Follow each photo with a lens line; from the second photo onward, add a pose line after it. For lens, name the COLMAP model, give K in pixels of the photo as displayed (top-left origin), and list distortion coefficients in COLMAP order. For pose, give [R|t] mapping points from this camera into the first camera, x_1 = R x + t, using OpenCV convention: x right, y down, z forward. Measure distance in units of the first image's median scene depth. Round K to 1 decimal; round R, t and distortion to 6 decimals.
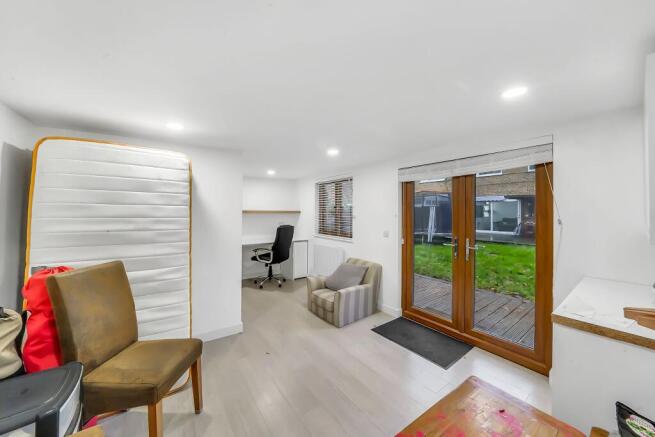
lens RADIAL K [[235.4, 0, 328.1], [0, 235.4, 220.9], [0, 0, 1]] dist [-0.001937, -0.000150]
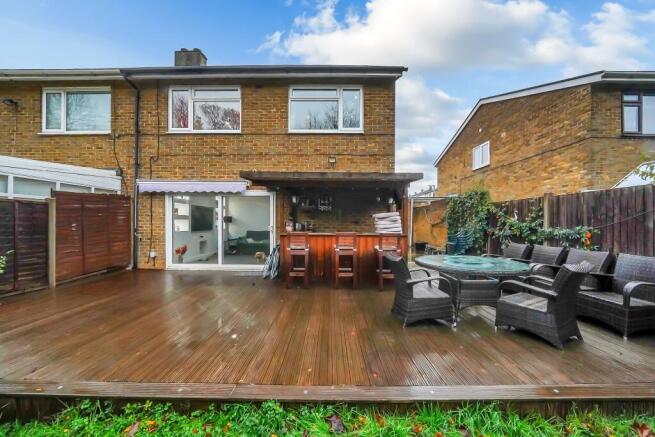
lens RADIAL K [[235.4, 0, 328.1], [0, 235.4, 220.9], [0, 0, 1]] dist [-0.001937, -0.000150]
pose [[0.596467, 0.010145, 0.802574, 0.513604], [0.016309, 0.999560, -0.024756, -0.022285], [-0.802472, 0.027855, 0.596039, 0.645649]]
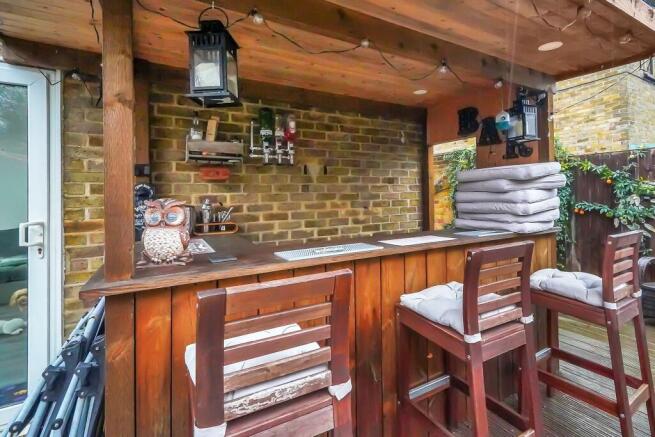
lens RADIAL K [[301.1, 0, 325.4], [0, 301.1, 194.6], [0, 0, 1]] dist [0.001844, 0.000120]
pose [[0.142613, 0.007968, 0.989746, 0.687590], [0.047990, 0.998736, -0.014955, -0.029187], [-0.988614, 0.049631, 0.142051, 0.846726]]
